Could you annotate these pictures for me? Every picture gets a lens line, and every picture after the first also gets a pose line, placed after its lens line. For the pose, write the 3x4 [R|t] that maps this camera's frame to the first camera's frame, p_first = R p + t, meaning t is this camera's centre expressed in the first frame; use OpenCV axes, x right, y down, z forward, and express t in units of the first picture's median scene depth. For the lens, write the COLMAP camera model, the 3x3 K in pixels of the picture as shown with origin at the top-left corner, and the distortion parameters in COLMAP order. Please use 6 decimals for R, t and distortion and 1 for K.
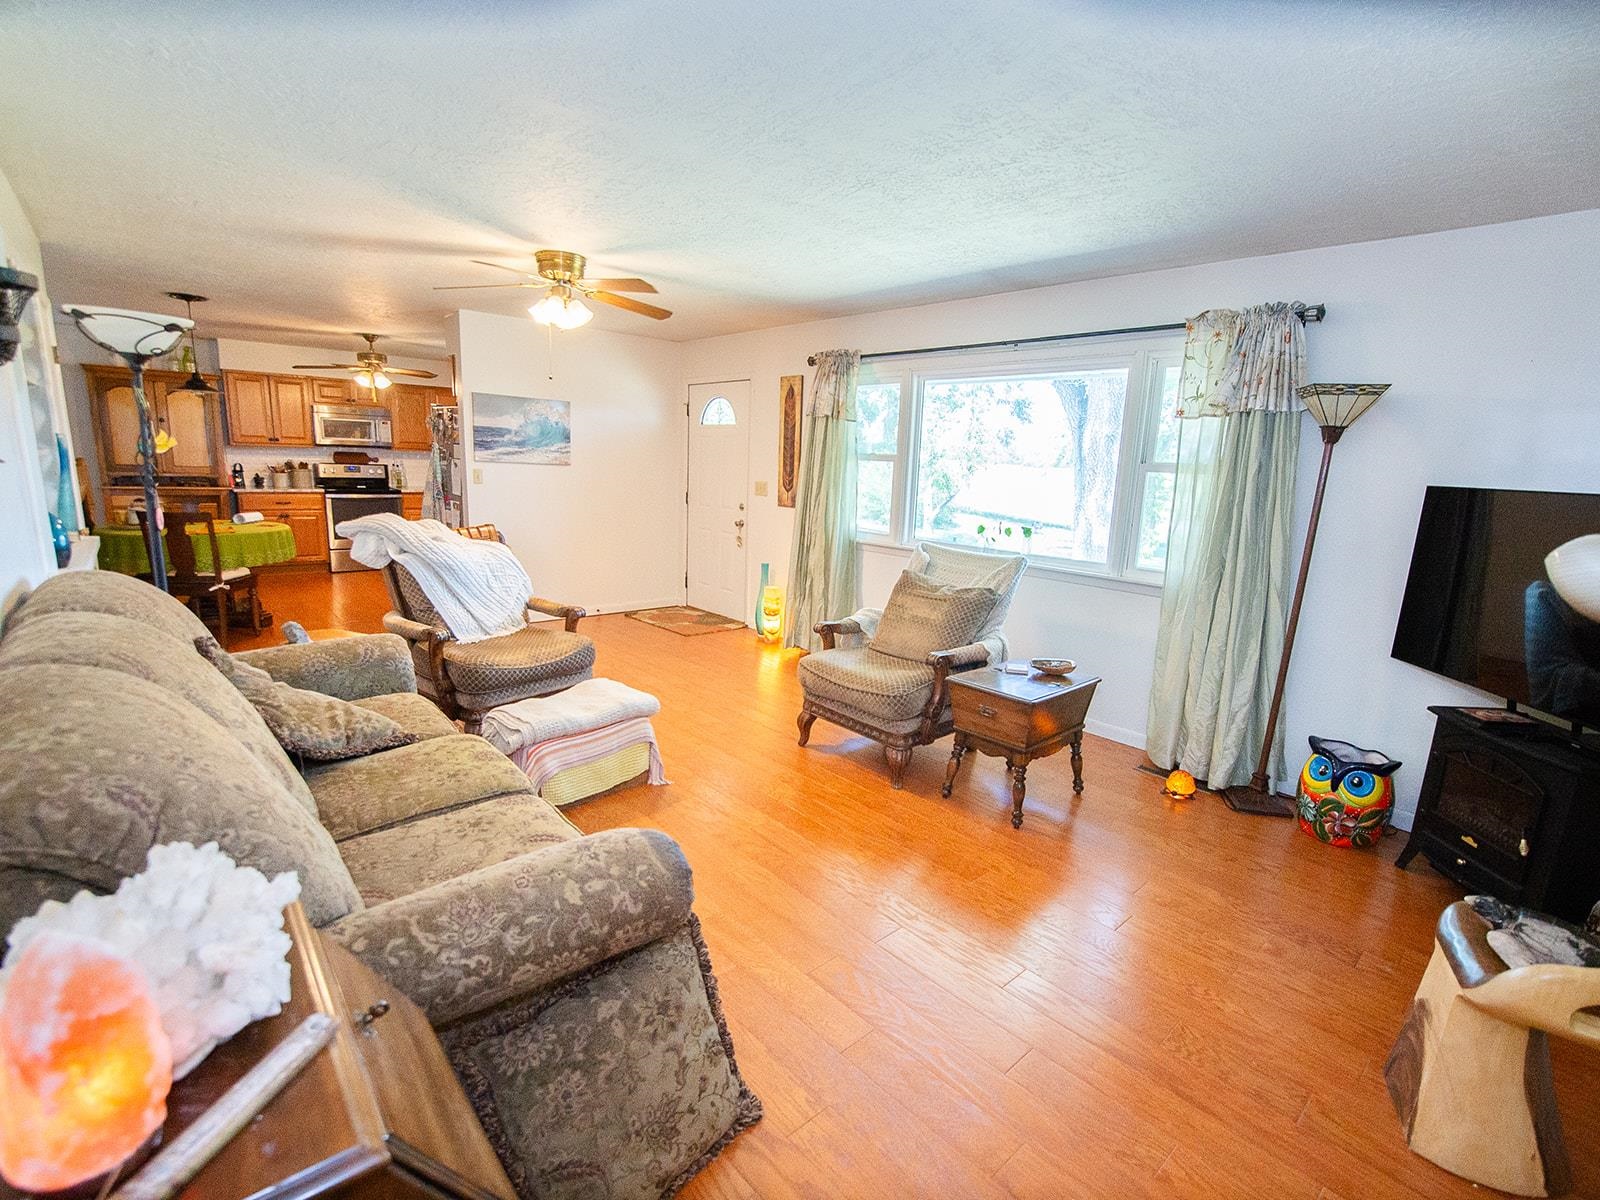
lens RADIAL K [[761.2, 0, 808.2], [0, 761.2, 608.1], [0, 0, 1]] dist [-0.003685, -0.000470]
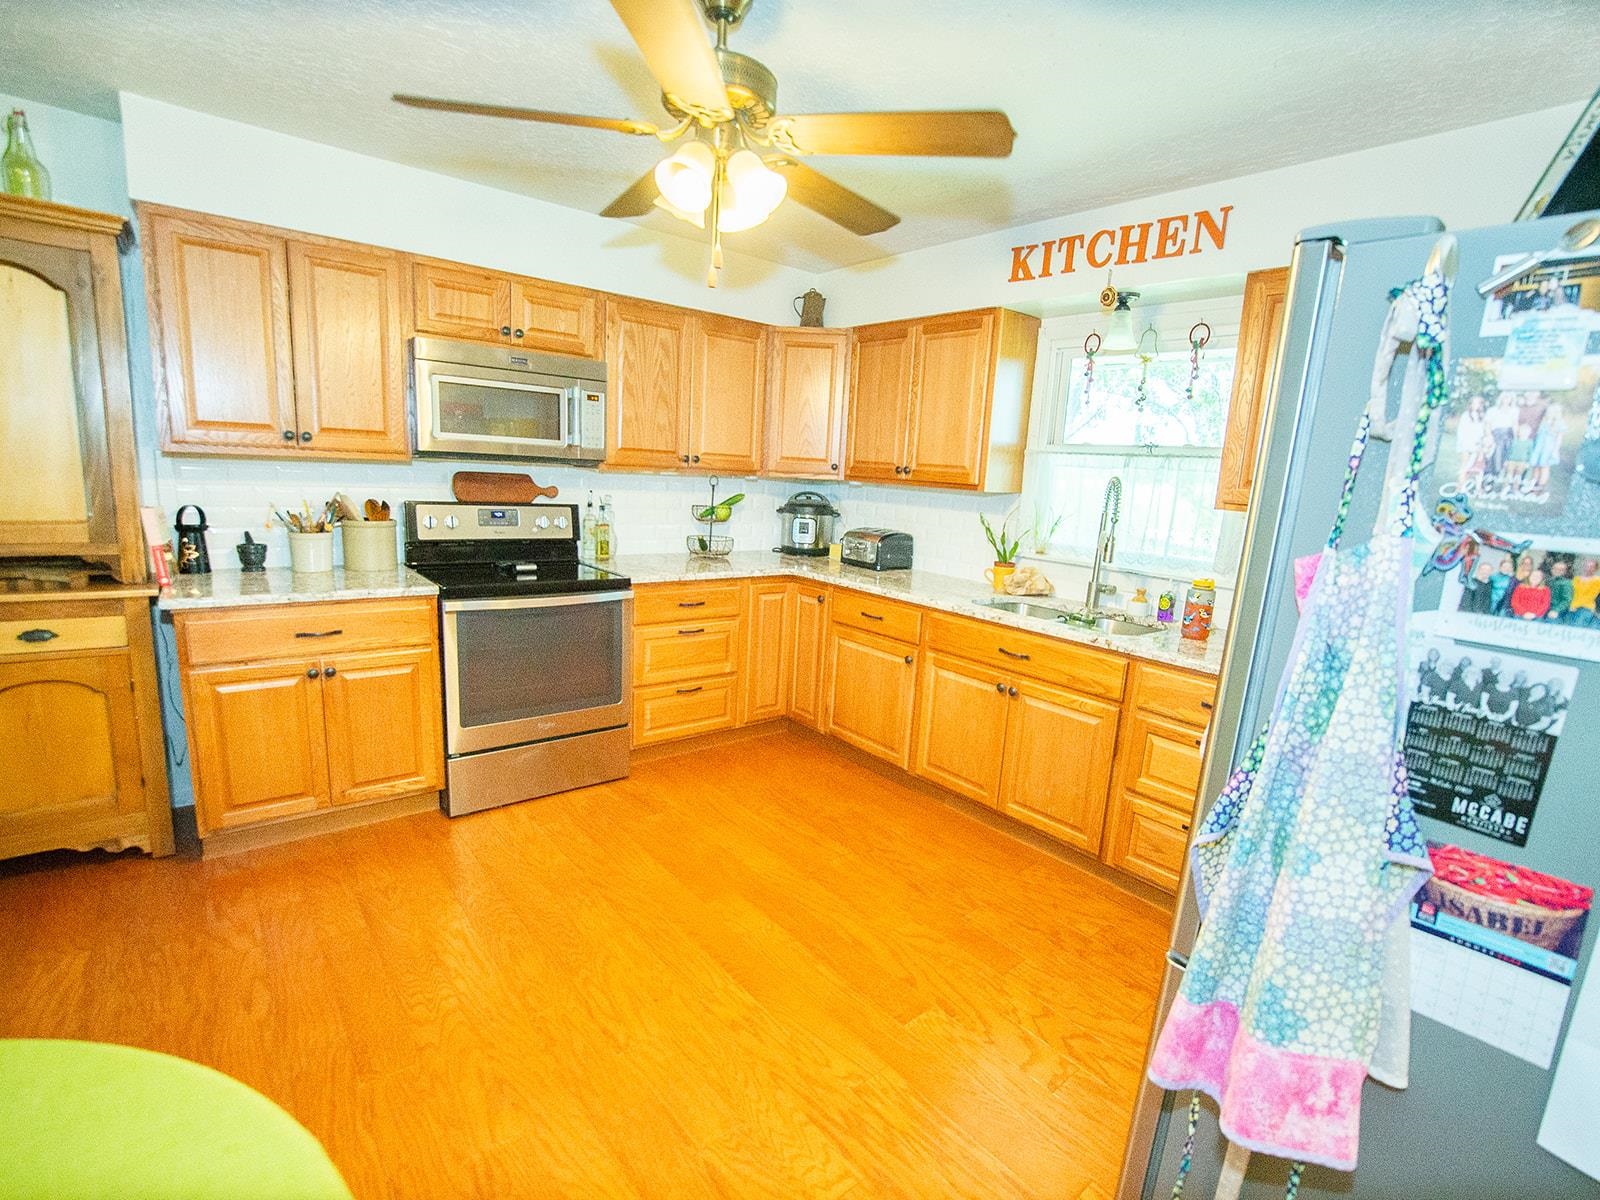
lens RADIAL K [[761.2, 0, 793.6], [0, 761.2, 606.4], [0, 0, 1]] dist [-0.003685, -0.000470]
pose [[0.999049, 0.027523, -0.033827, -0.462409], [-0.027655, 0.999612, -0.003454, -0.148973], [0.033719, 0.004386, 0.999422, 0.659574]]
